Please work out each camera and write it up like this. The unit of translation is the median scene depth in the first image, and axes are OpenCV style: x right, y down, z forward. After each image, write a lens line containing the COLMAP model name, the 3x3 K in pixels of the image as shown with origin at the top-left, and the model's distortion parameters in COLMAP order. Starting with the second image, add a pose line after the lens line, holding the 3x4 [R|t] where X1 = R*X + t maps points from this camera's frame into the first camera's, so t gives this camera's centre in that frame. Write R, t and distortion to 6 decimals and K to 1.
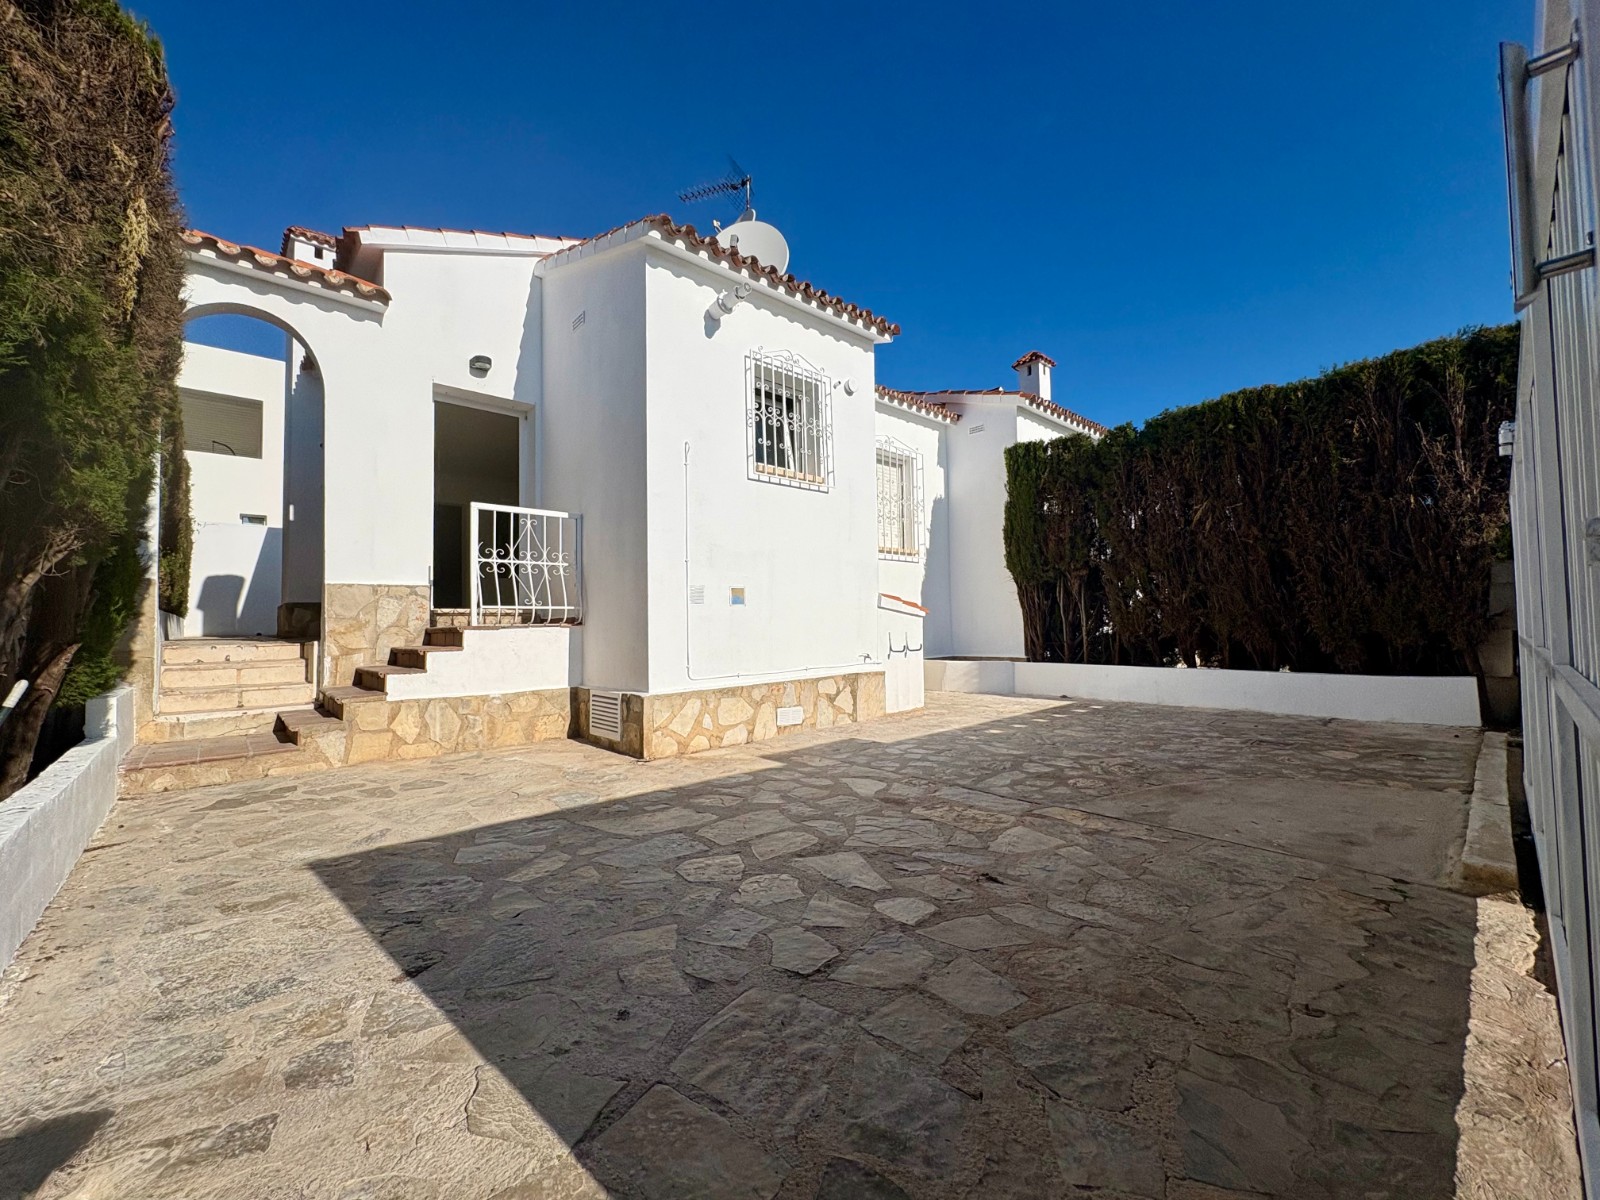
lens RADIAL K [[636.9, 0, 800.0], [0, 636.9, 600.0], [0, 0, 1]] dist [0.001282, -0.000106]
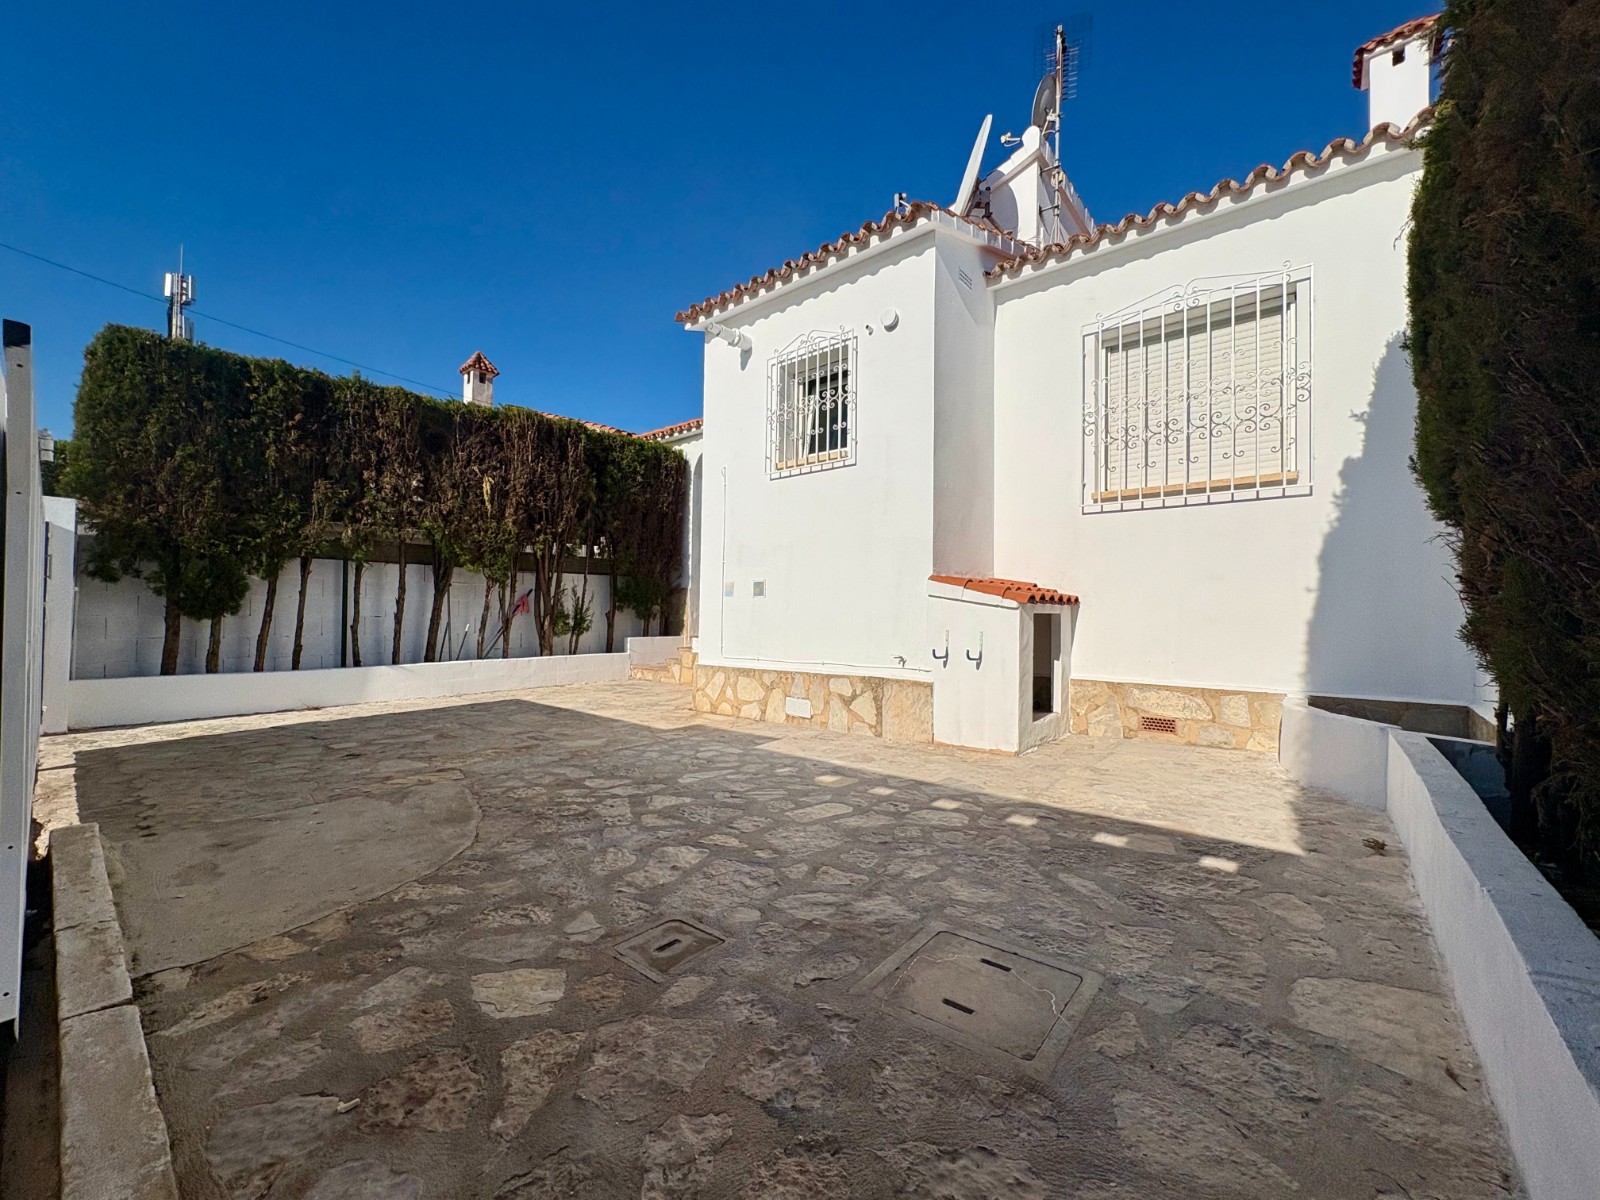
lens RADIAL K [[637.9, 0, 800.0], [0, 637.9, 600.0], [0, 0, 1]] dist [0.001986, -0.000198]
pose [[0.133625, -0.000090, -0.991032, 0.995347], [0.027880, 0.999605, 0.003669, 0.011459], [0.990640, -0.028120, 0.133574, 0.897111]]
